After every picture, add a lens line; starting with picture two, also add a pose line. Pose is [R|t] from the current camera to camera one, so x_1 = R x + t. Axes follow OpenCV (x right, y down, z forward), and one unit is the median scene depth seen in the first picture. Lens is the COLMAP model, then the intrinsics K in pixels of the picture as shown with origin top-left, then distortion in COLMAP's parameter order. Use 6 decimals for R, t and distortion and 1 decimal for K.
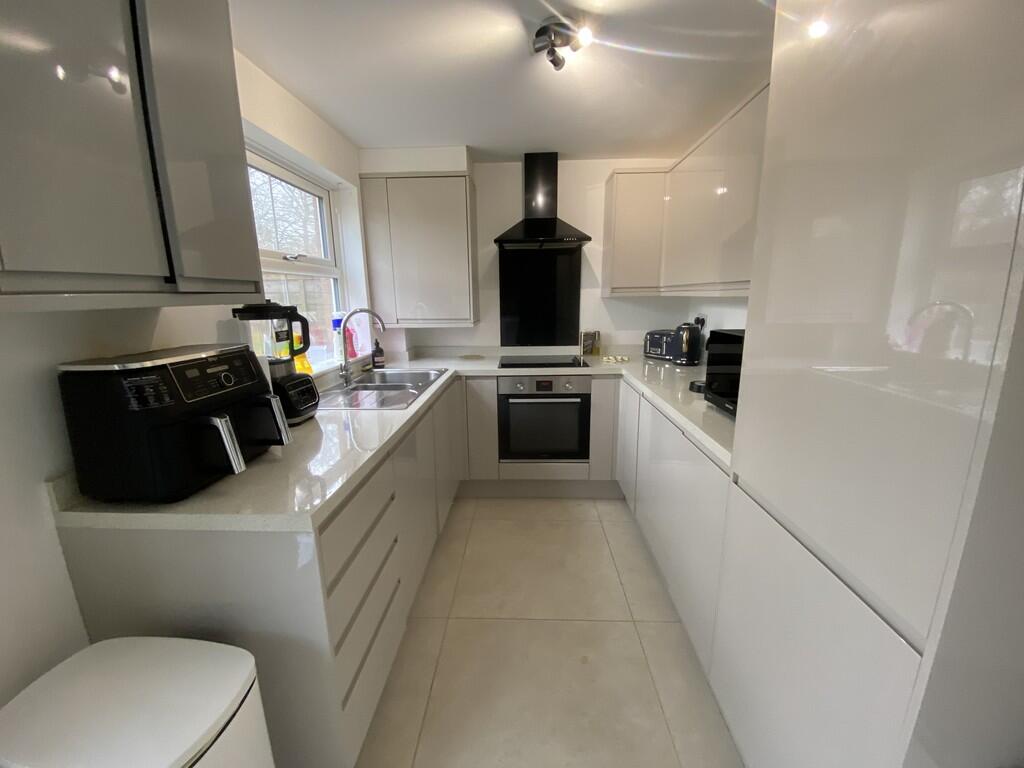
lens RADIAL K [[419.5, 0, 510.3], [0, 419.5, 382.6], [0, 0, 1]] dist [0.051243, -0.036128]
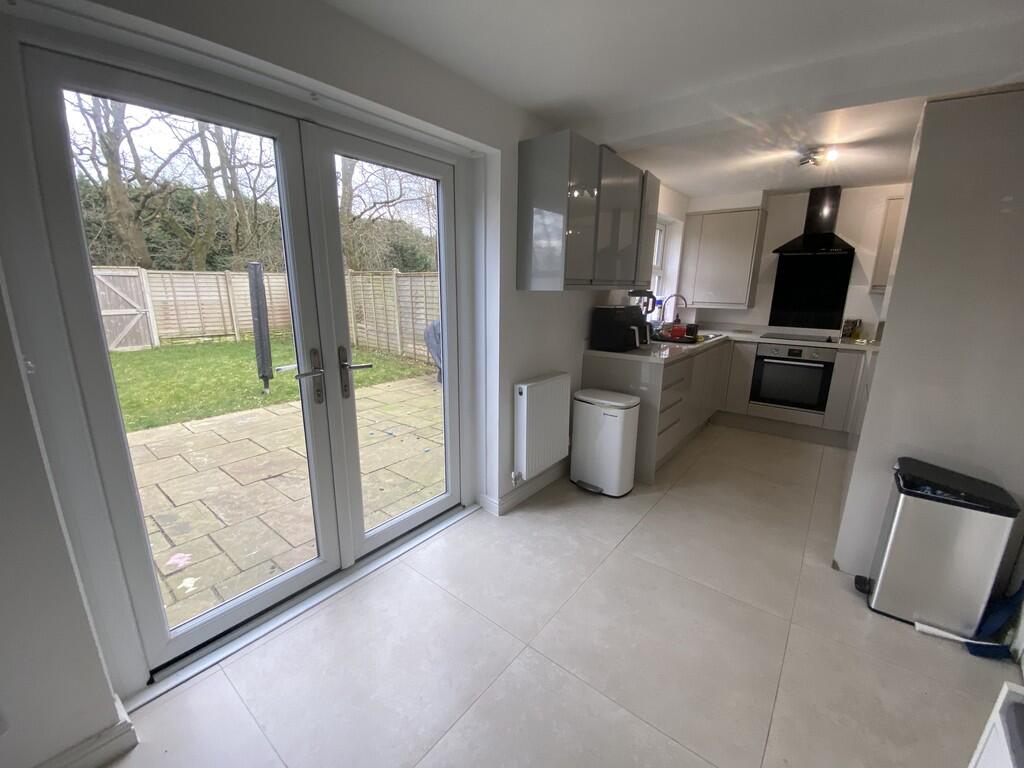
lens RADIAL K [[419.5, 0, 510.3], [0, 419.5, 382.6], [0, 0, 1]] dist [0.051243, -0.036128]
pose [[0.809565, 0.160242, -0.564737, 0.130882], [-0.147319, 0.986694, 0.068785, 0.148882], [0.568245, 0.027511, 0.822399, -0.731325]]
